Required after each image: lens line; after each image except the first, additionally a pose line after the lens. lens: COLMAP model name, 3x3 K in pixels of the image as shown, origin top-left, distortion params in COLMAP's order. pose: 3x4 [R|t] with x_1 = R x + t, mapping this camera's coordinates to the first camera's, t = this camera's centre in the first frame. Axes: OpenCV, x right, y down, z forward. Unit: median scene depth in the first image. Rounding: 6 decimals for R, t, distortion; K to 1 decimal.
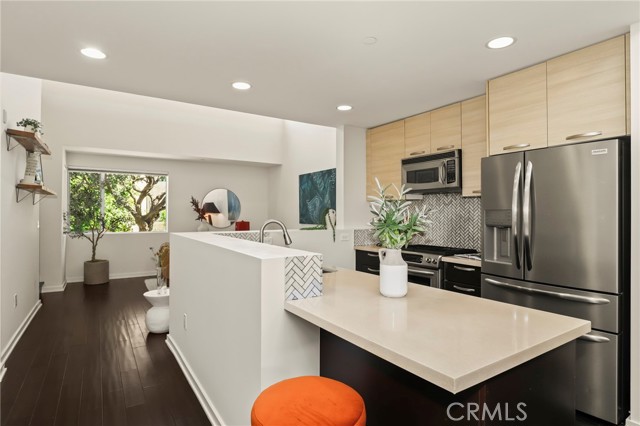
lens RADIAL K [[350.3, 0, 320.0], [0, 350.3, 213.0], [0, 0, 1]] dist [-0.001484, -0.000849]
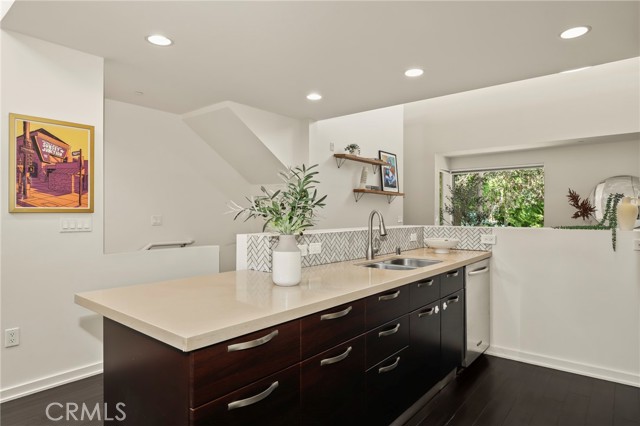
lens RADIAL K [[391.1, 0, 320.0], [0, 391.1, 213.0], [0, 0, 1]] dist [0.036826, 0.000441]
pose [[0.322530, -0.009166, -0.946515, 0.590579], [0.004741, 0.999956, -0.008068, 0.023300], [0.946547, -0.001885, 0.322559, 0.332753]]
